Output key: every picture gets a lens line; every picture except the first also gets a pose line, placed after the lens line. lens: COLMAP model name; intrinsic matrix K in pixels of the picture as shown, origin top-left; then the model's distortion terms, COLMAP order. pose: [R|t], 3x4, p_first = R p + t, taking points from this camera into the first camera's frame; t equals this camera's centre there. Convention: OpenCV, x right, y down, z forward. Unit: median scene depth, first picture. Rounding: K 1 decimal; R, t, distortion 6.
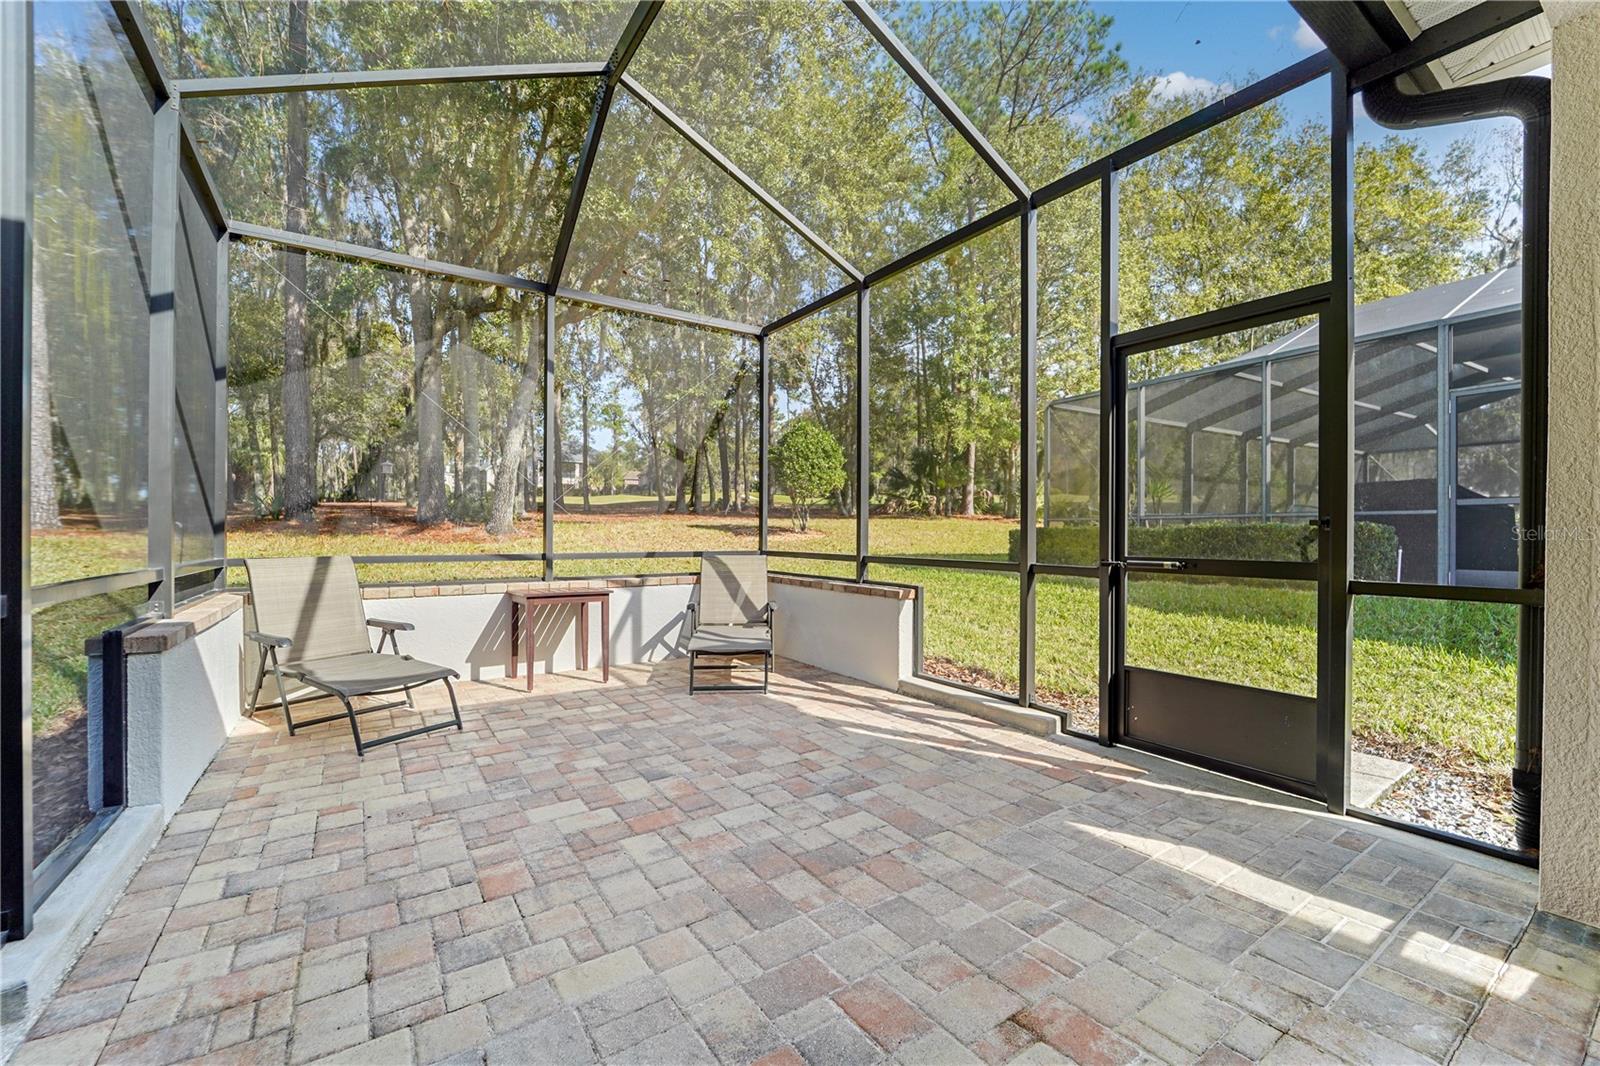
lens RADIAL K [[644.8, 0, 806.3], [0, 644.8, 531.9], [0, 0, 1]] dist [-0.015077, -0.000075]
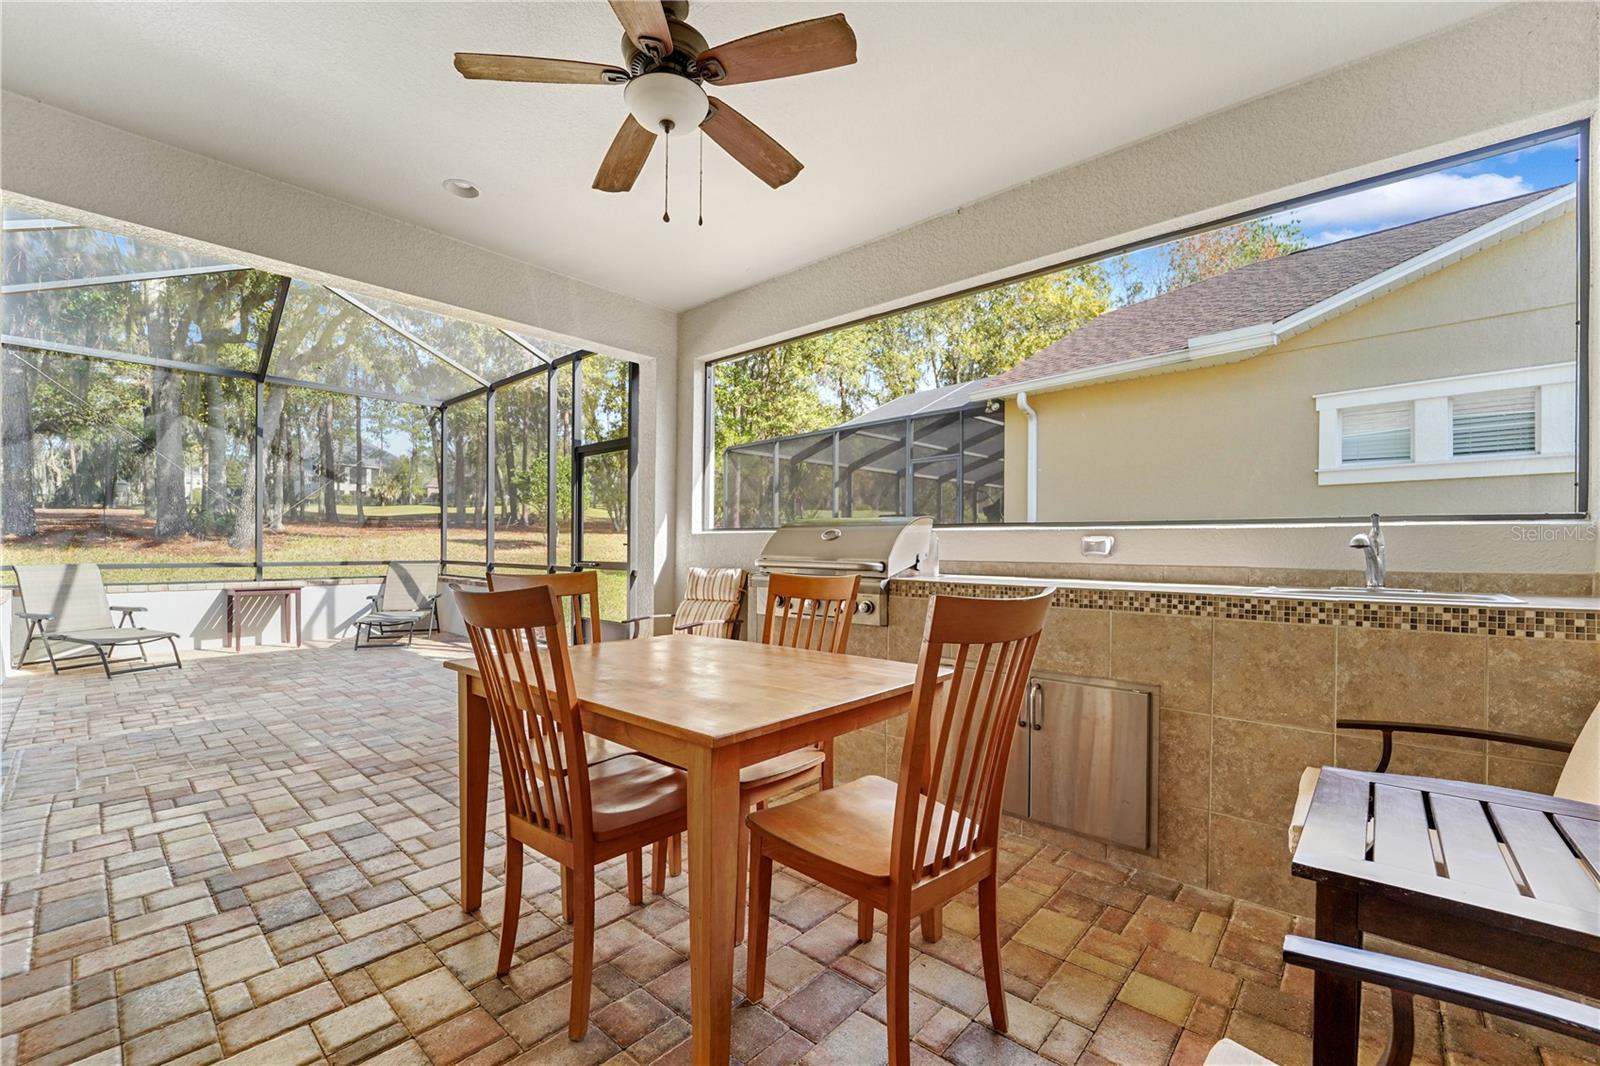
lens RADIAL K [[644.8, 0, 788.1], [0, 644.8, 550.4], [0, 0, 1]] dist [-0.015077, -0.000075]
pose [[0.972729, 0.001825, 0.231938, 0.393322], [-0.003660, 0.999965, 0.007480, -0.007184], [-0.231917, -0.008125, 0.972702, -0.620565]]
